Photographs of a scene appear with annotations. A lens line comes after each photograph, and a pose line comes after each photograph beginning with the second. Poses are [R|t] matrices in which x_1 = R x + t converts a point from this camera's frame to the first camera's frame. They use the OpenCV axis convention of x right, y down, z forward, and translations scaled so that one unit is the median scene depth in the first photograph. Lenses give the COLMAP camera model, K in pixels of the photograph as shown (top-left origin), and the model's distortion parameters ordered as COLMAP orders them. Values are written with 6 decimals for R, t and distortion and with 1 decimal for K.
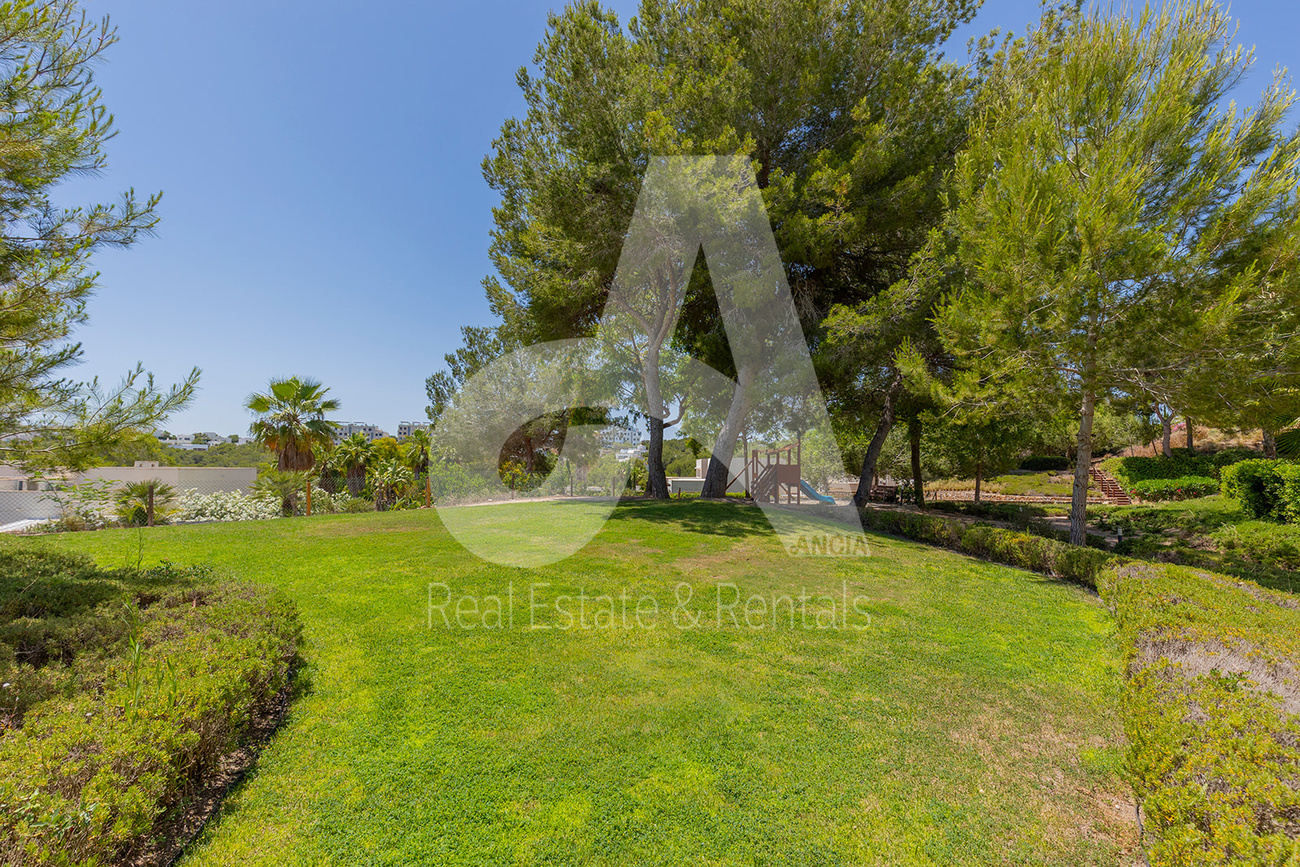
lens RADIAL K [[592.9, 0, 650.0], [0, 592.9, 433.5], [0, 0, 1]] dist [0.002559, 0.000158]
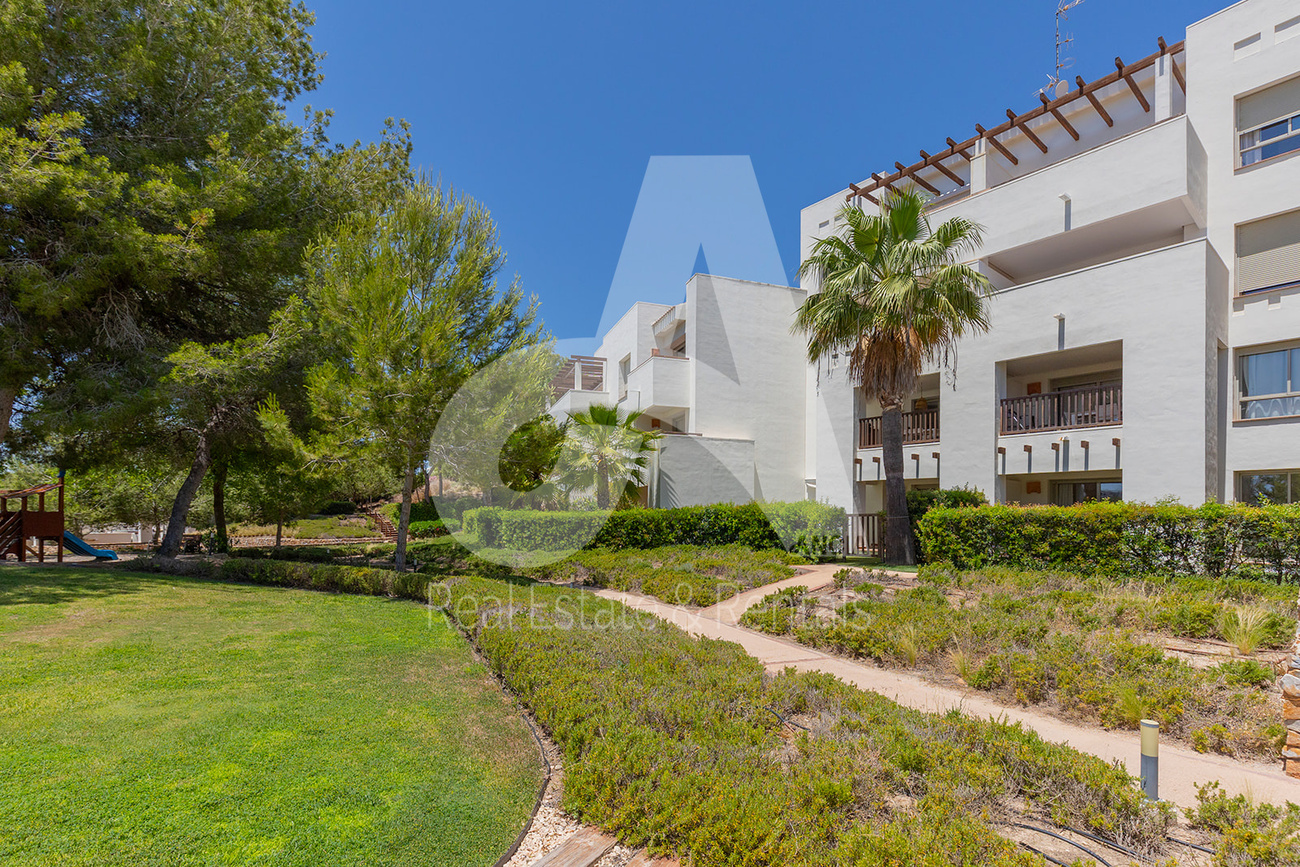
lens RADIAL K [[616.9, 0, 625.4], [0, 616.9, 513.7], [0, 0, 1]] dist [0.000090, -0.000018]
pose [[0.504855, -0.009402, 0.863153, -0.131576], [-0.042810, 0.998437, 0.035915, -0.009579], [-0.862142, -0.055083, 0.503664, -0.074338]]
